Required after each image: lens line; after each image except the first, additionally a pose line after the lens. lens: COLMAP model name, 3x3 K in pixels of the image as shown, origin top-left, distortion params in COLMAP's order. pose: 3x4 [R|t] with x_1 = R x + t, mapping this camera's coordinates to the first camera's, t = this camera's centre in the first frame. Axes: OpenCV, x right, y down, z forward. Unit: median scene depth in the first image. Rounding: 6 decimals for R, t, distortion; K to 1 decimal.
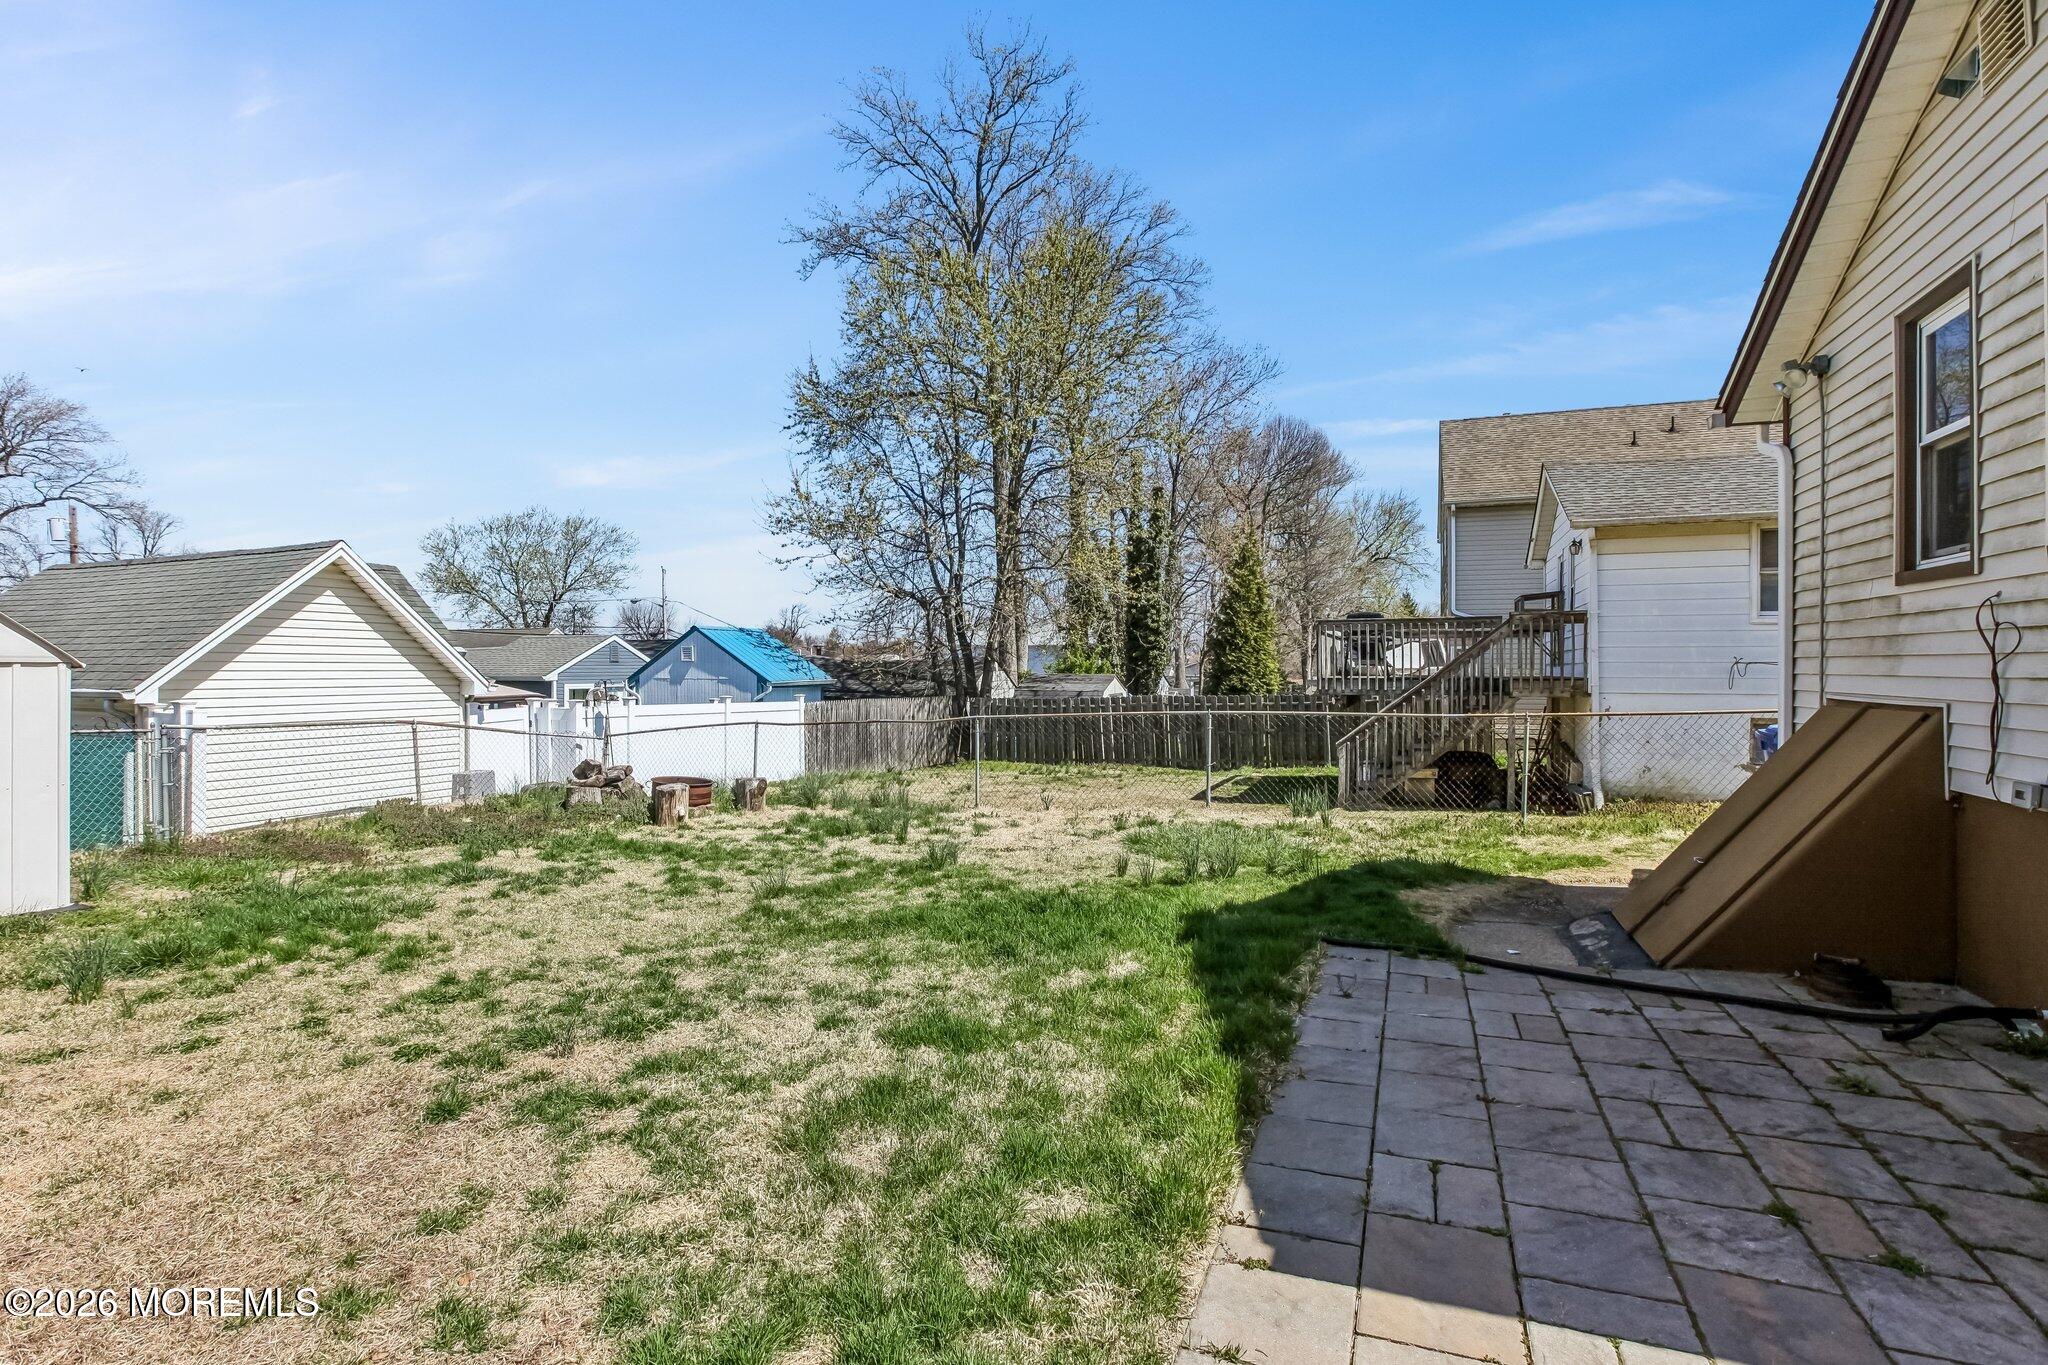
lens RADIAL K [[955.7, 0, 1008.6], [0, 955.7, 675.1], [0, 0, 1]] dist [-0.025245, 0.004917]
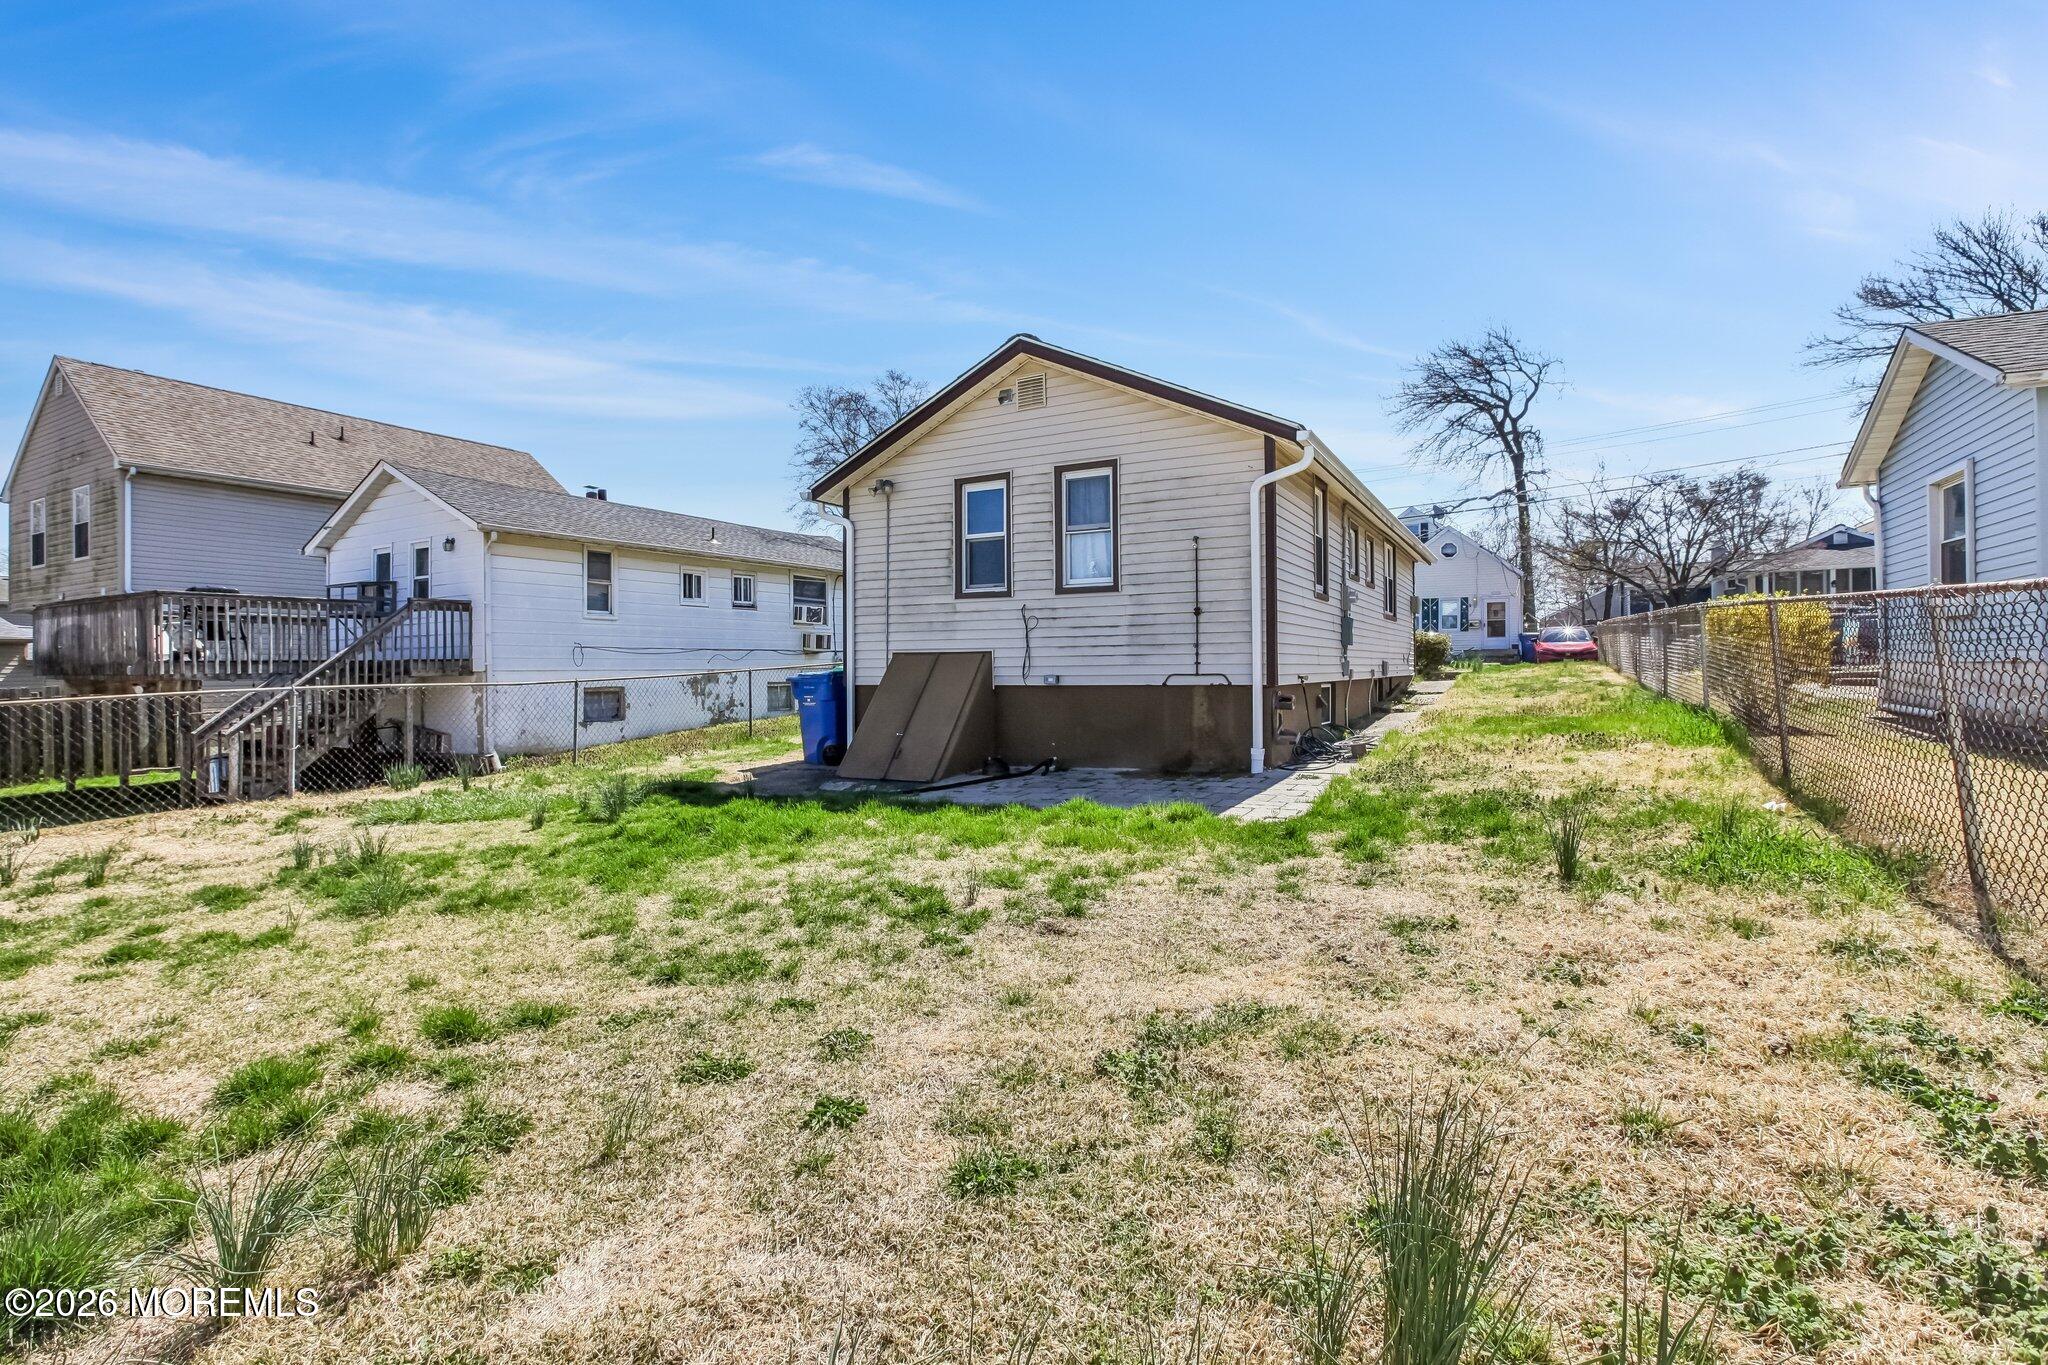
lens RADIAL K [[955.7, 0, 1006.6], [0, 955.7, 677.4], [0, 0, 1]] dist [-0.025245, 0.004917]
pose [[0.106467, -0.006434, 0.994295, -1.330659], [0.015807, 0.999864, 0.004778, 0.083999], [-0.994191, 0.015208, 0.106554, 0.643663]]
